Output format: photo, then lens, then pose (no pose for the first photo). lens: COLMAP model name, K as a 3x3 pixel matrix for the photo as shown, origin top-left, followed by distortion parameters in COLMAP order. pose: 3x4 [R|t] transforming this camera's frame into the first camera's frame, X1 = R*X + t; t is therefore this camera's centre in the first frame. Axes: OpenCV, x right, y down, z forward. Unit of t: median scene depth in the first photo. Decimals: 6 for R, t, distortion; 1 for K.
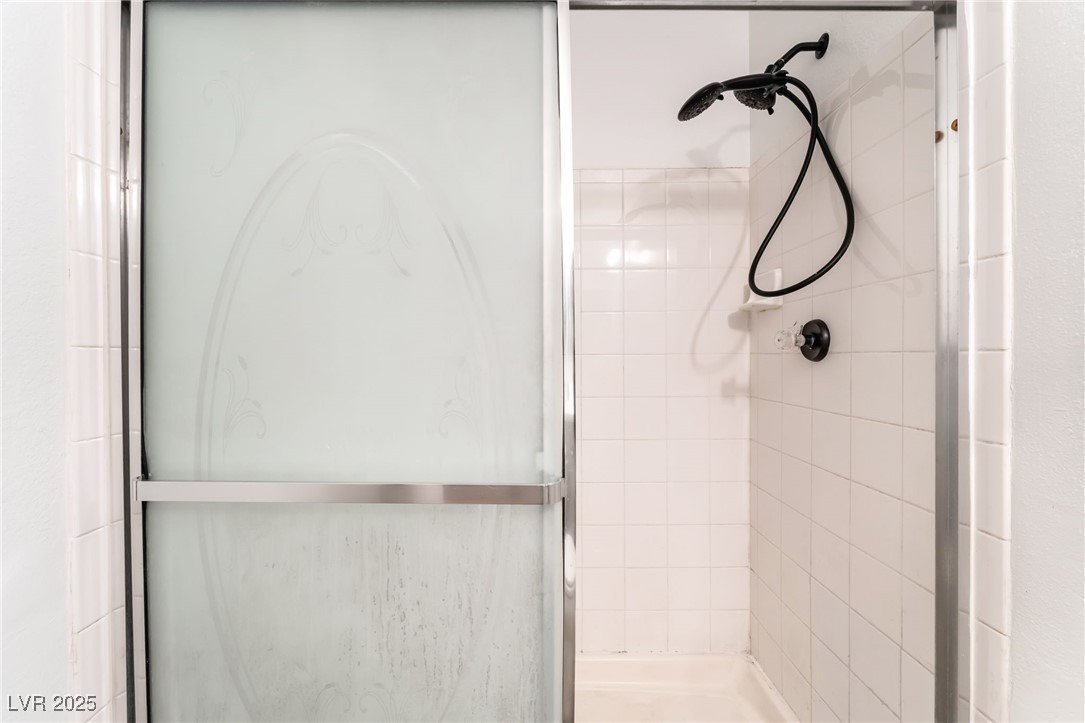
lens RADIAL K [[447.1, 0, 535.7], [0, 447.1, 359.7], [0, 0, 1]] dist [-0.000377, -0.000350]
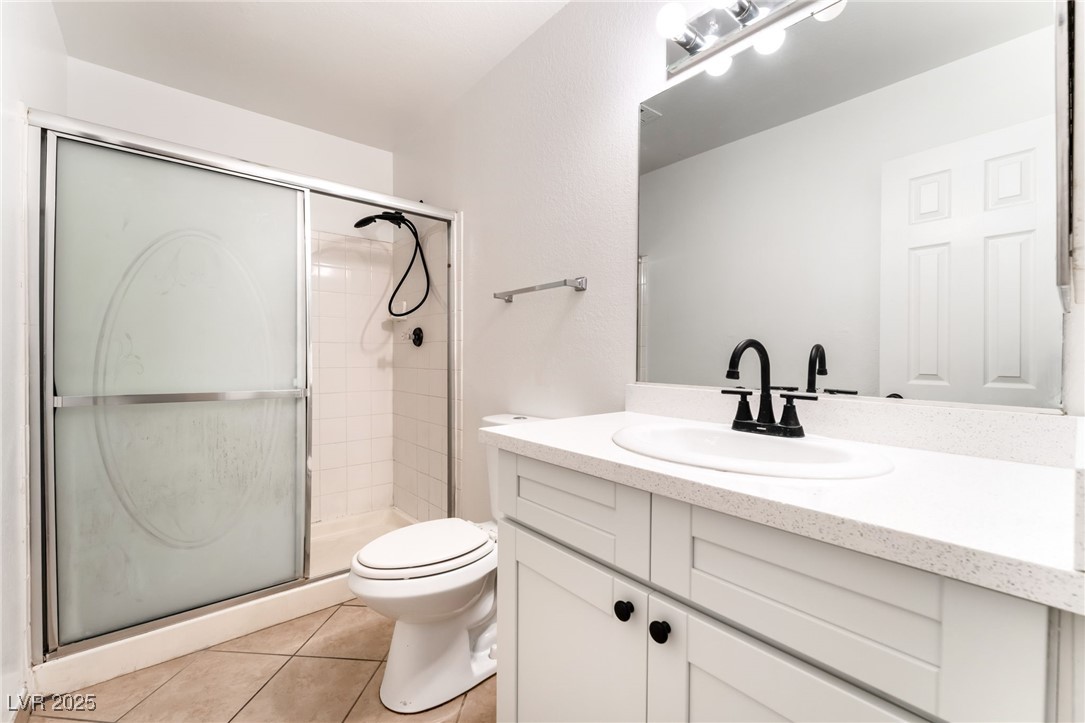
lens RADIAL K [[447.1, 0, 535.7], [0, 447.1, 359.7], [0, 0, 1]] dist [-0.000377, -0.000350]
pose [[0.763099, 0.000358, 0.646282, -0.356229], [0.000130, 1.000000, -0.000708, 0.070674], [-0.646282, 0.000624, 0.763099, -1.061527]]
